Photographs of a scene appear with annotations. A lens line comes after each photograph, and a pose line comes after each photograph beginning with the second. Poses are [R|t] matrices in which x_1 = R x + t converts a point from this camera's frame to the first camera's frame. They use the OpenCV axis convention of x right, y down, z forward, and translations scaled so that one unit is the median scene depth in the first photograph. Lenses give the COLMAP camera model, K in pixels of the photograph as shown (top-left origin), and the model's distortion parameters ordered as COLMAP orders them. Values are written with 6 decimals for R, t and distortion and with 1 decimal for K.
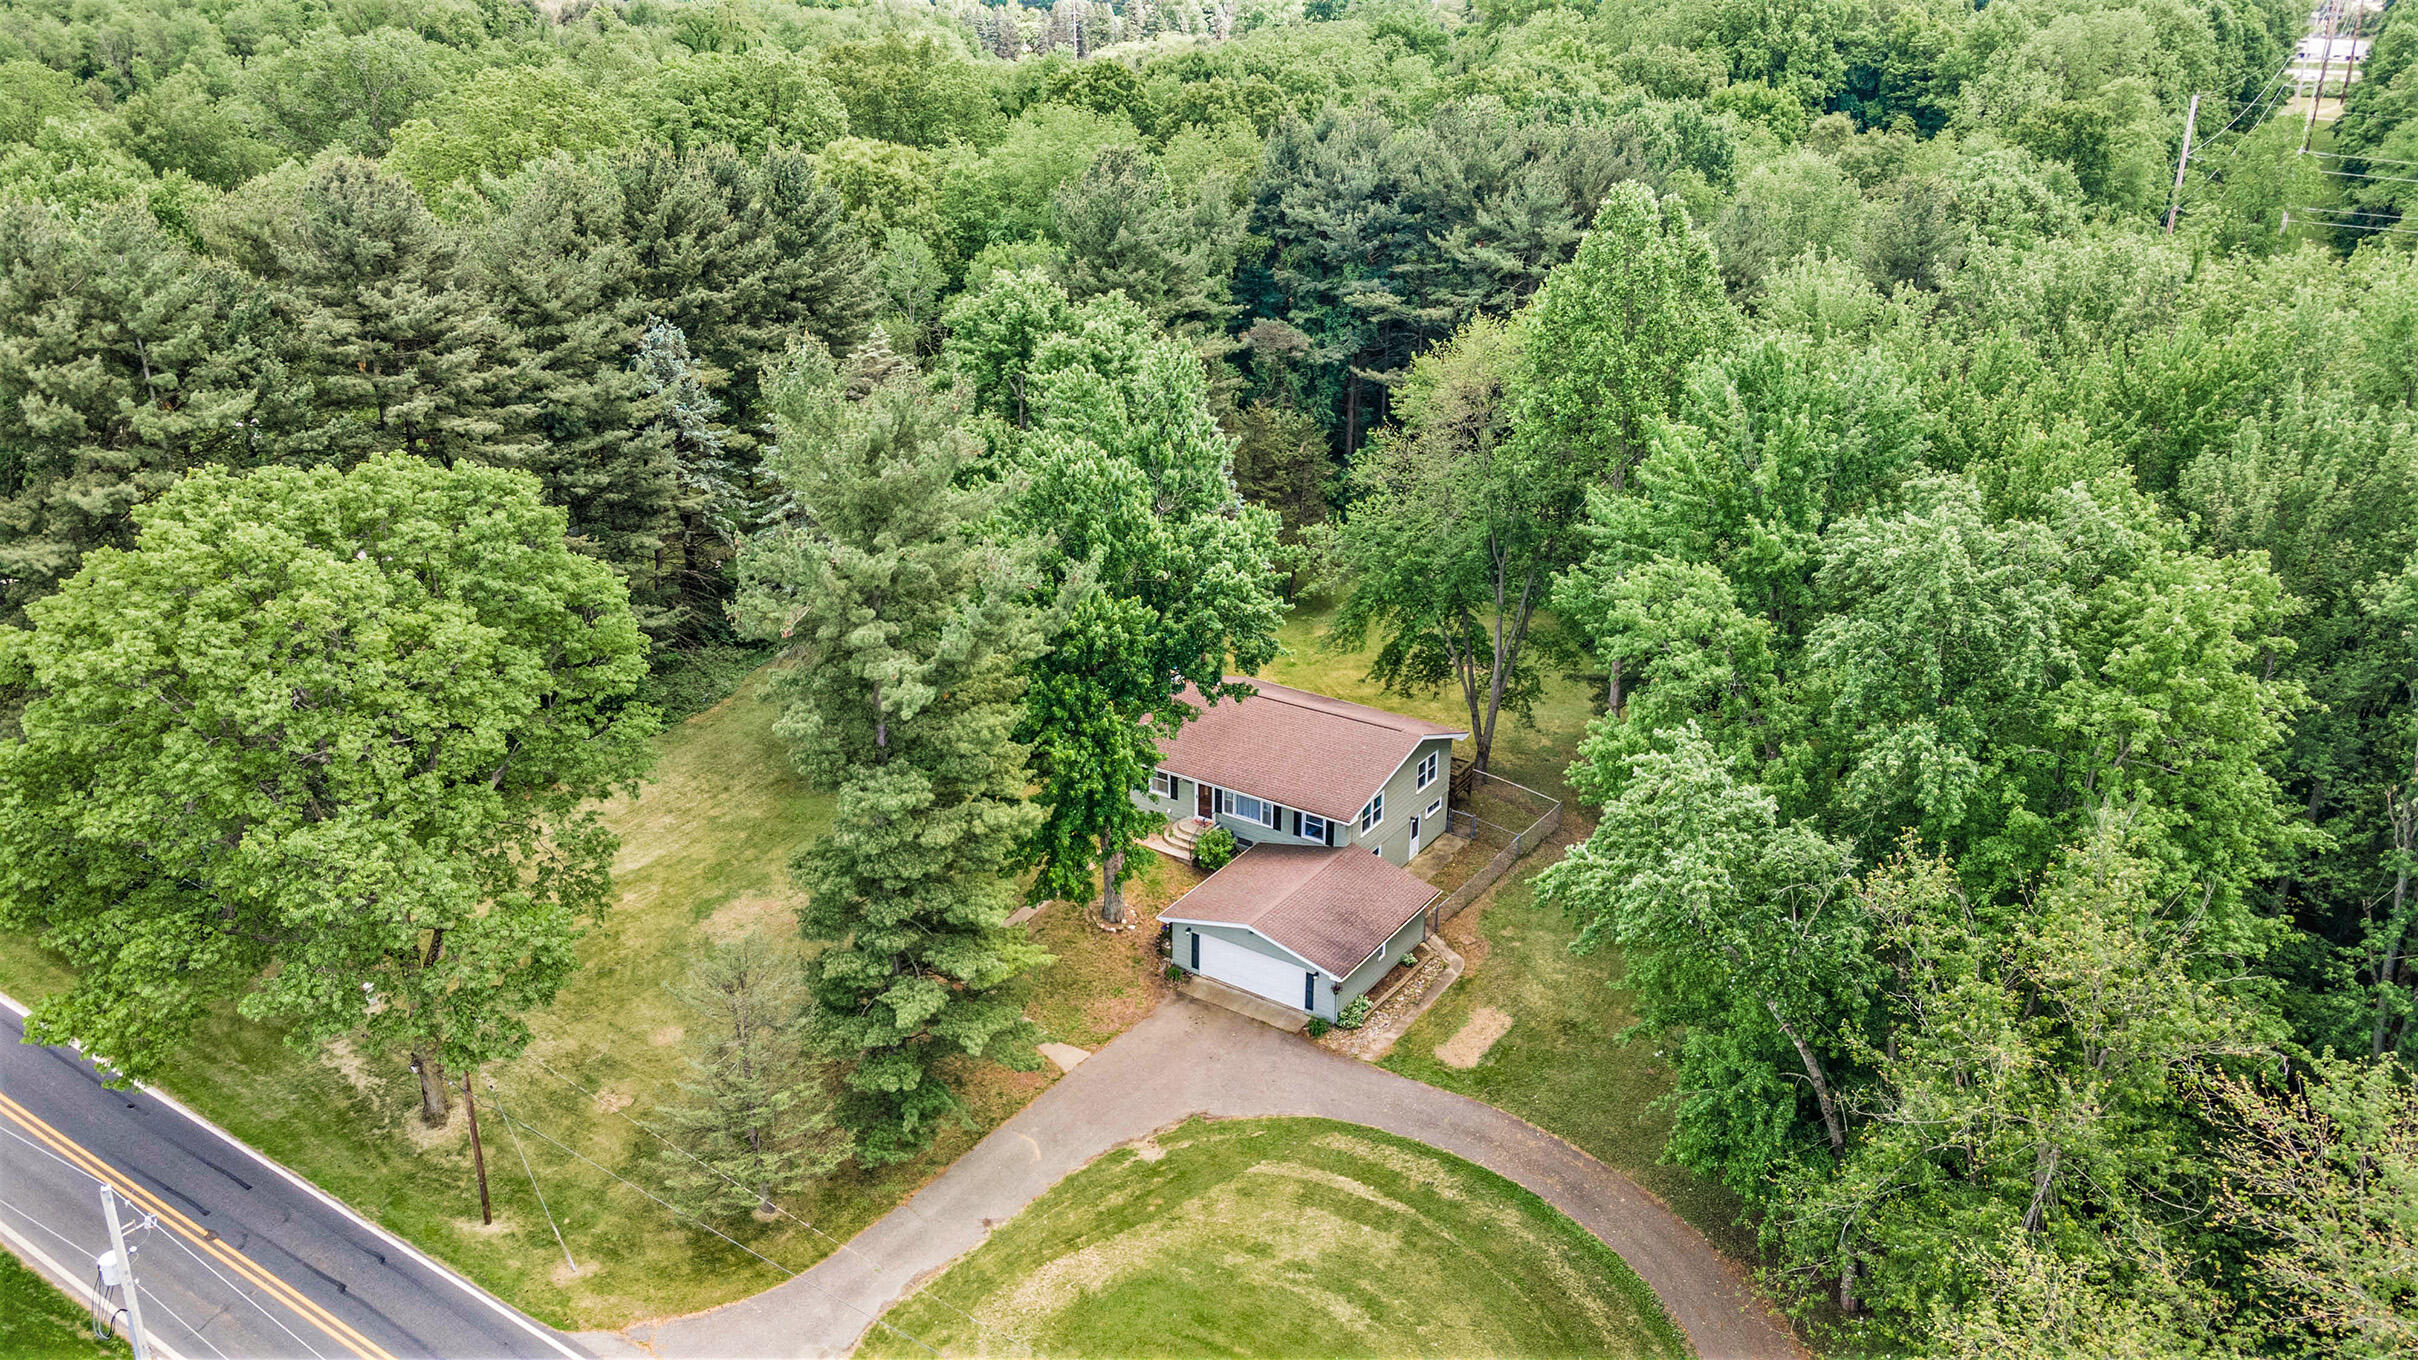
lens RADIAL K [[1738.5, 0, 1209.0], [0, 1738.5, 680.0], [0, 0, 1]] dist [0.017481, 0.007228]
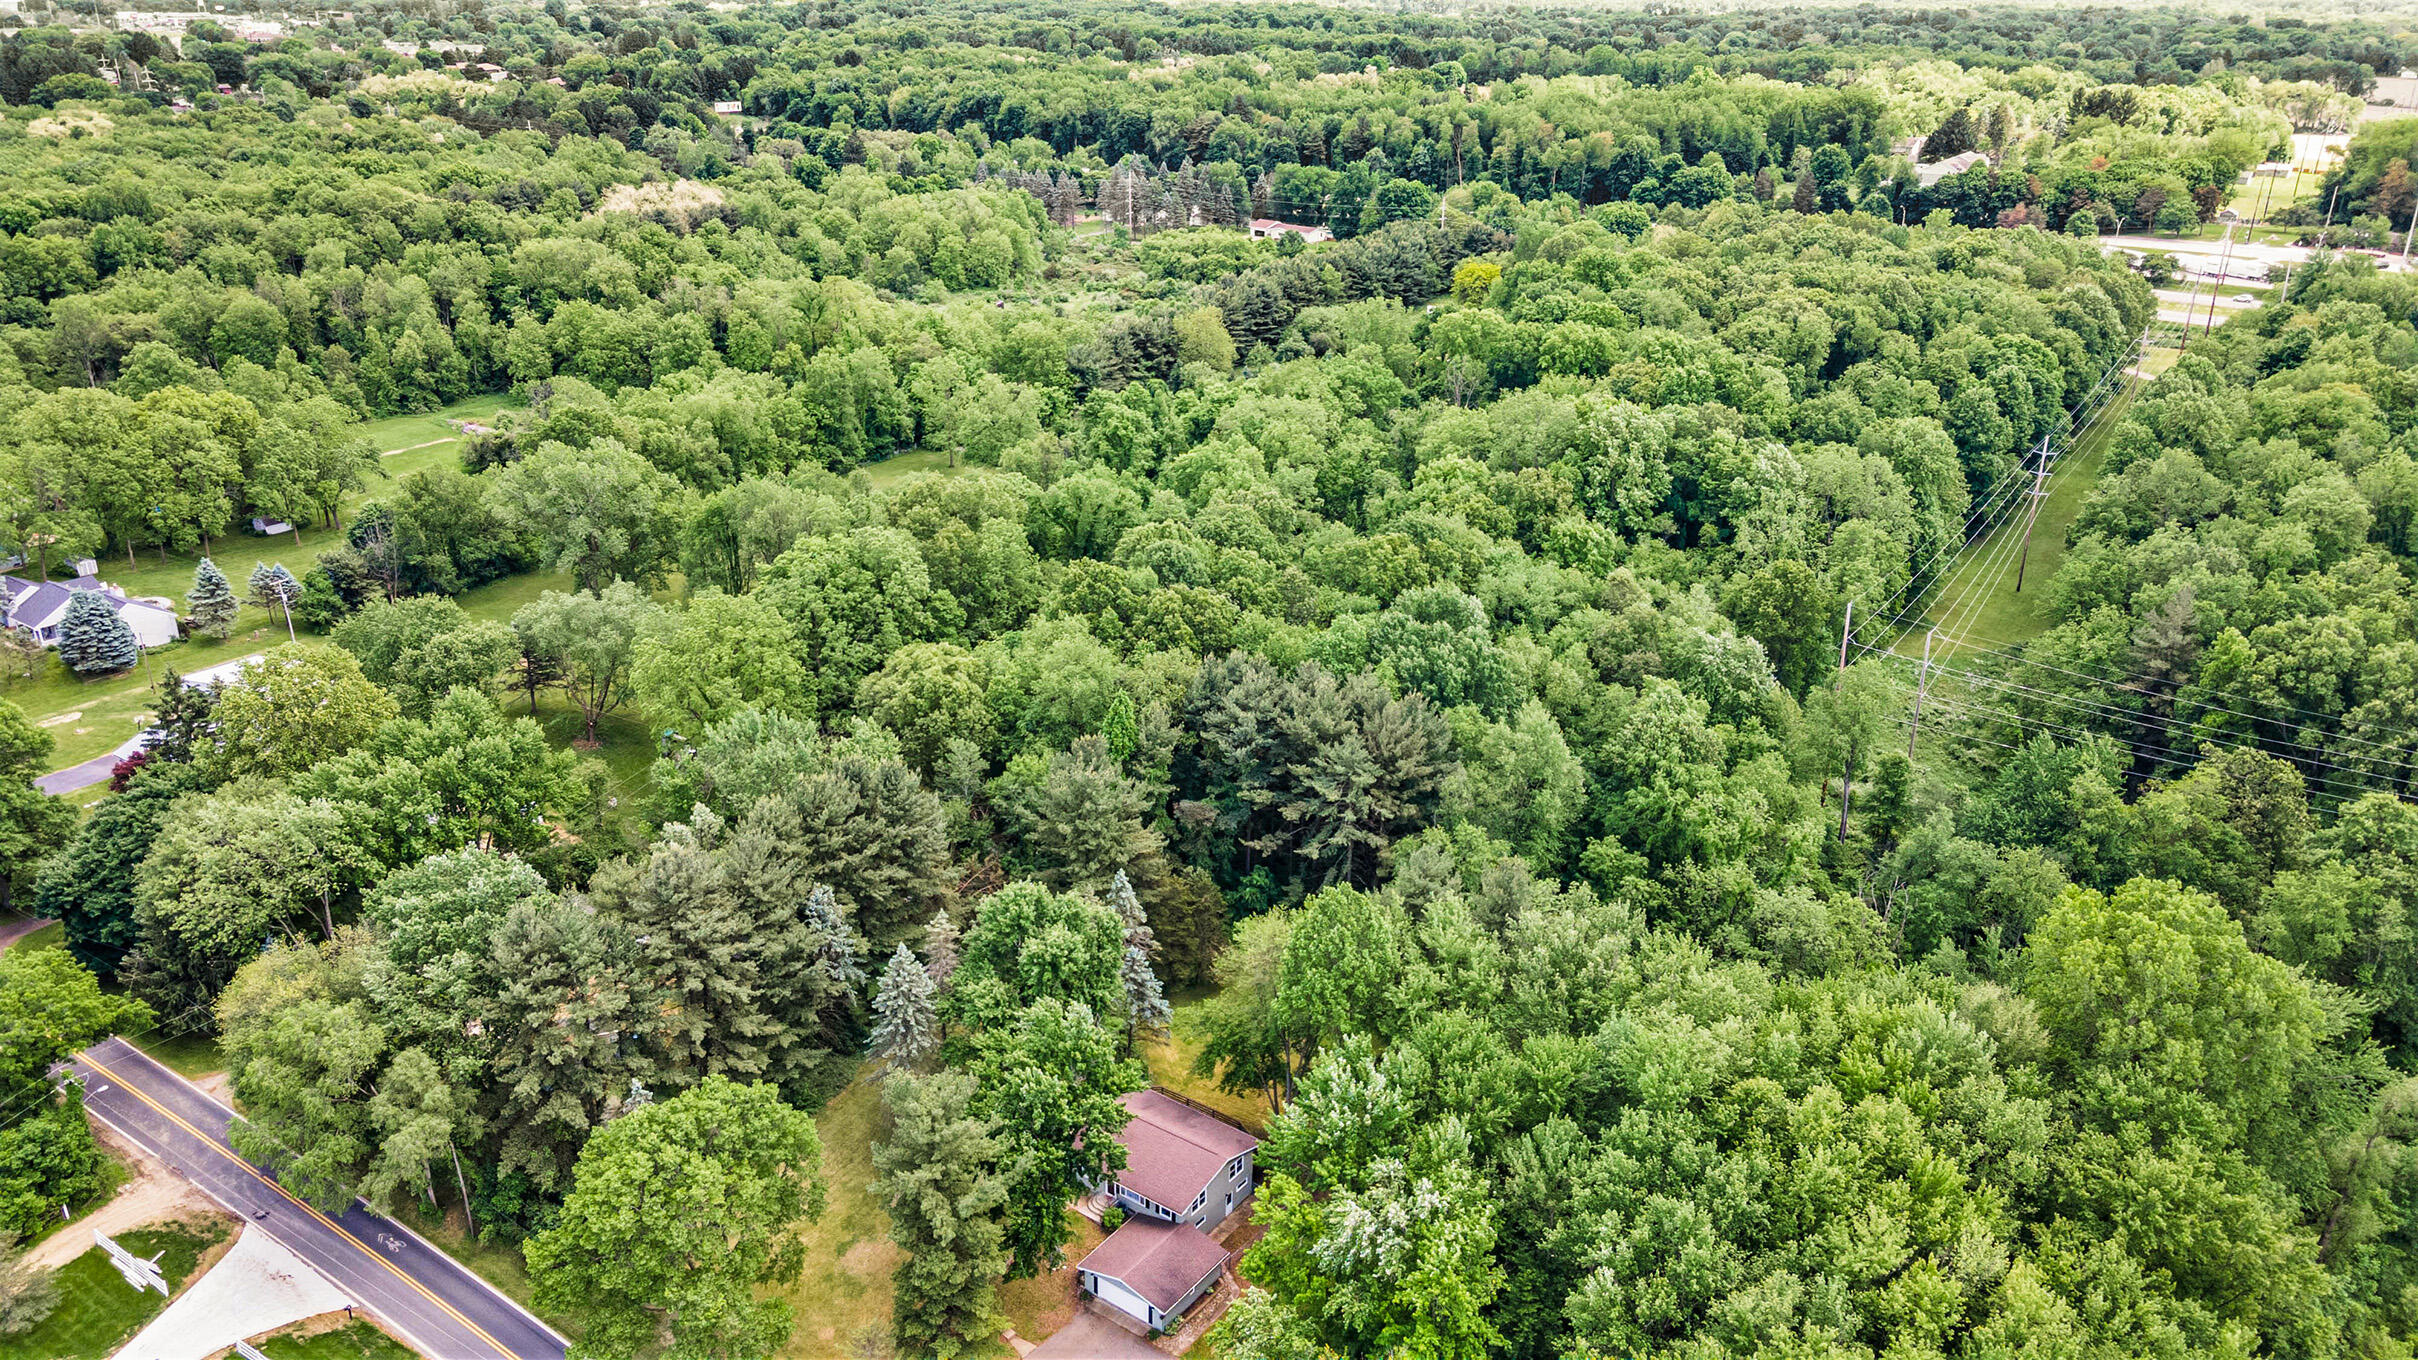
lens RADIAL K [[1738.5, 0, 1209.0], [0, 1738.5, 680.0], [0, 0, 1]] dist [0.017481, 0.007228]
pose [[0.998949, 0.019468, -0.041492, 0.178933], [-0.019210, 0.999794, 0.006592, -0.513569], [0.041612, -0.005788, 0.999117, -0.890565]]
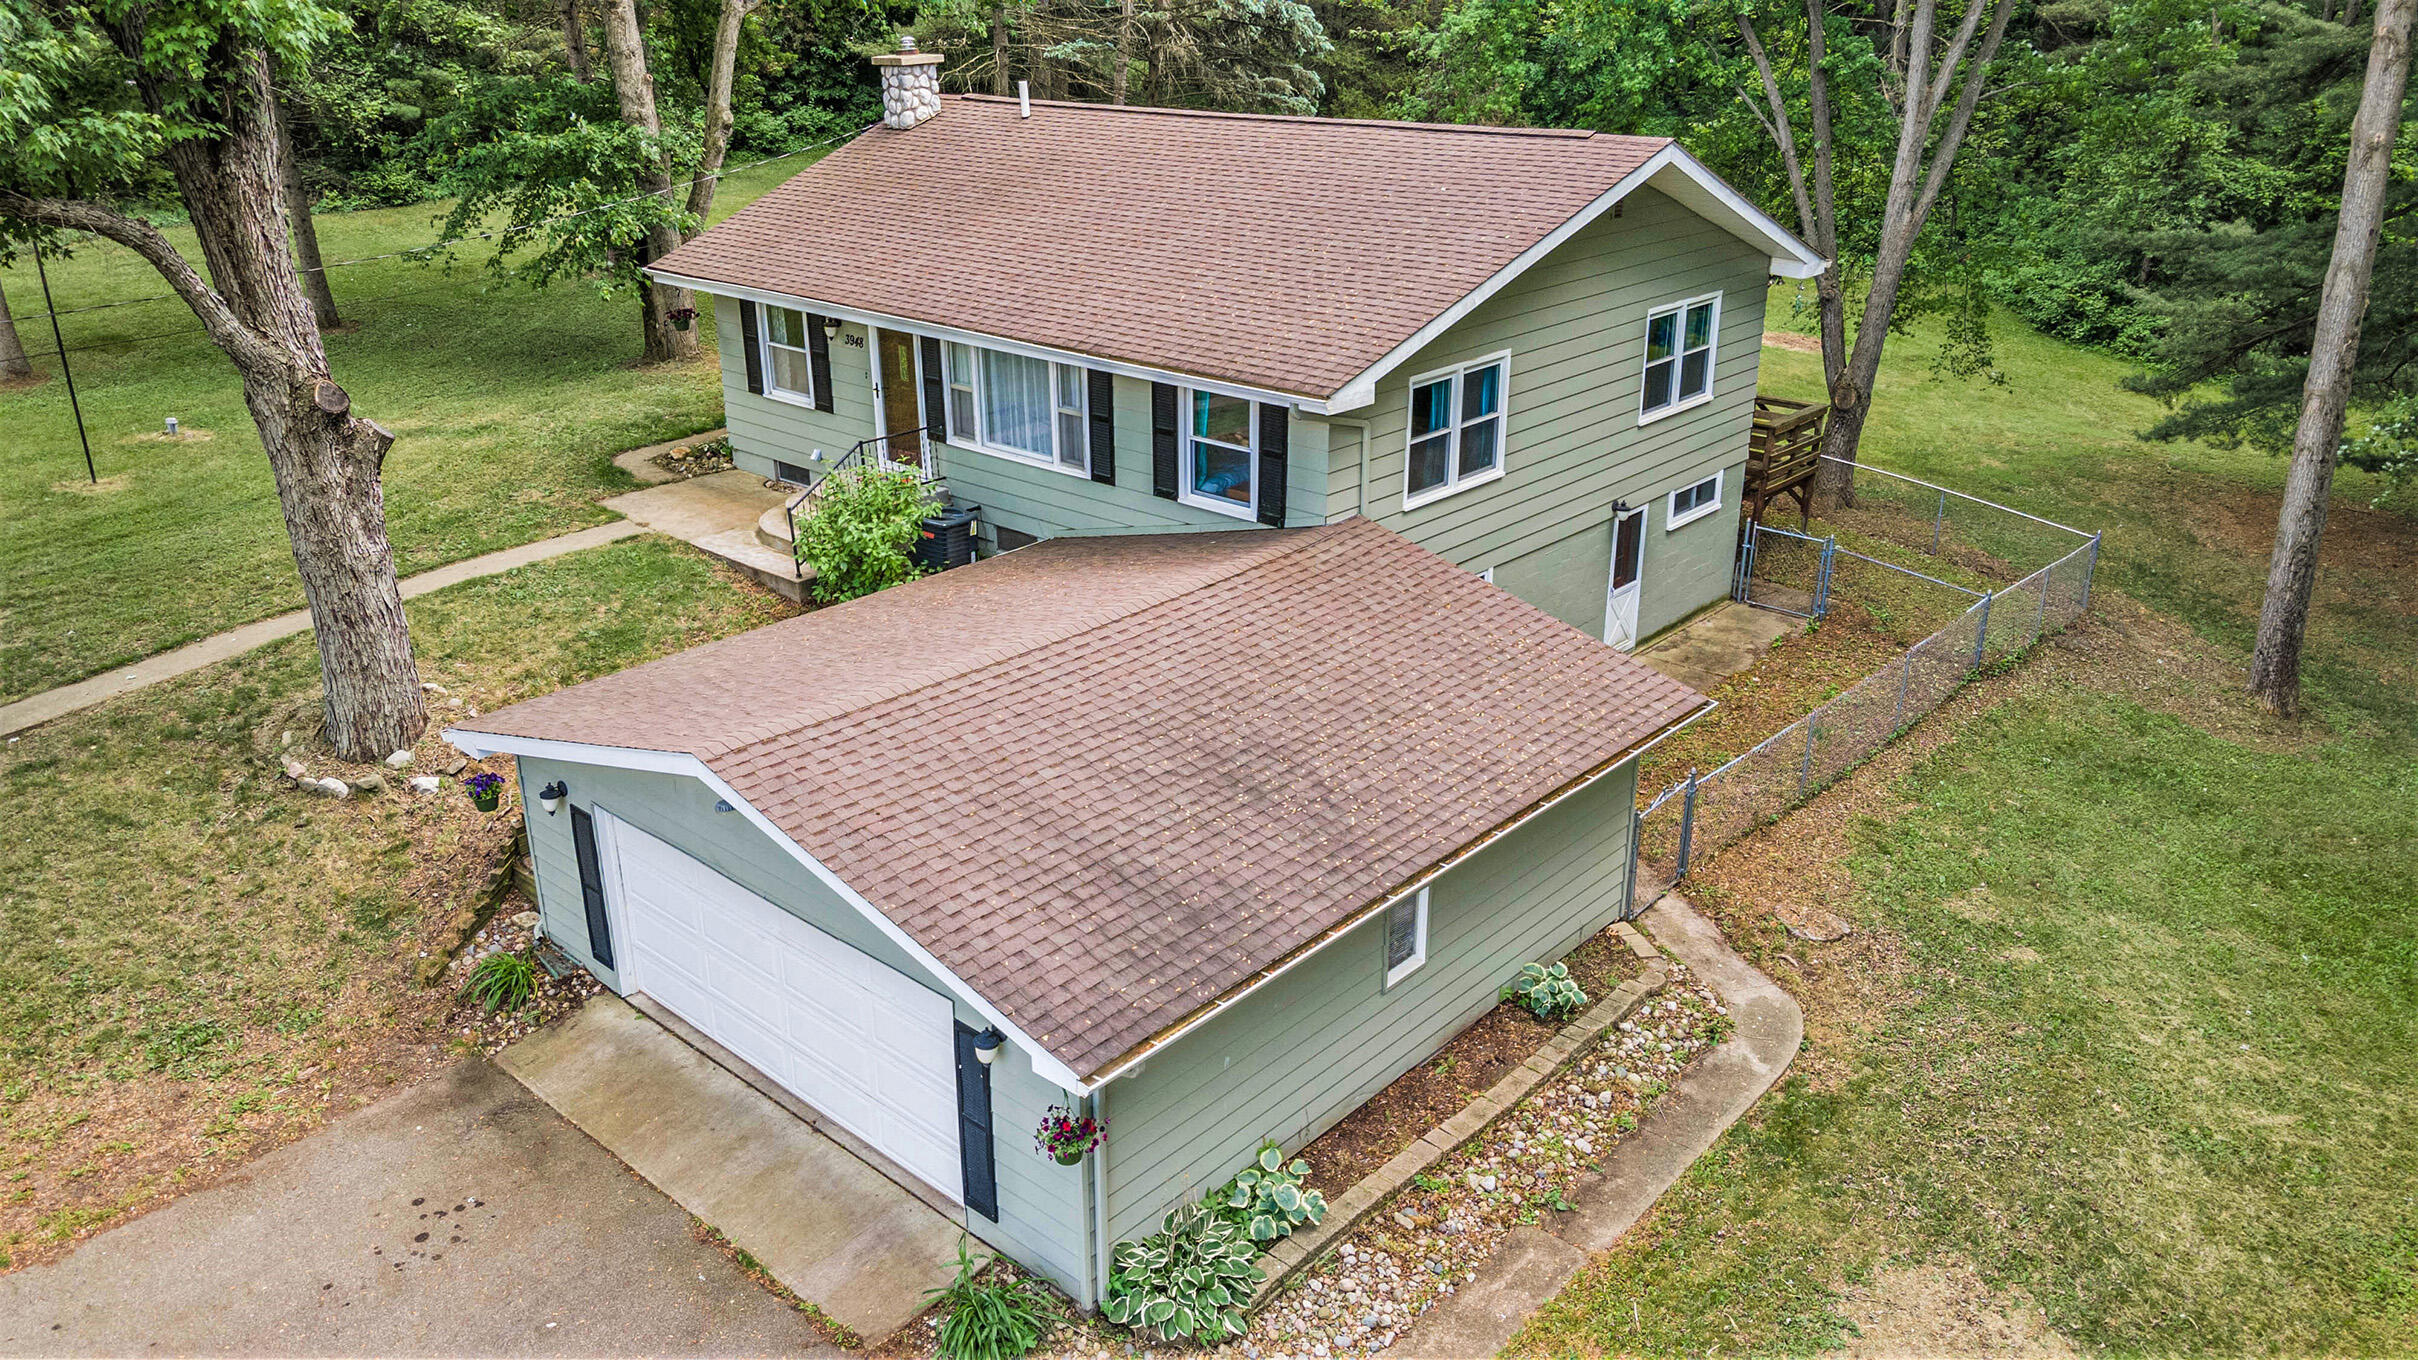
lens RADIAL K [[1811.1, 0, 1209.0], [0, 1811.1, 680.0], [0, 0, 1]] dist [0.000421, 0.000798]
pose [[0.989679, 0.047692, -0.135133, 0.100002], [-0.047920, 0.998850, 0.001567, 0.121318], [0.135052, 0.004925, 0.990826, 0.754918]]
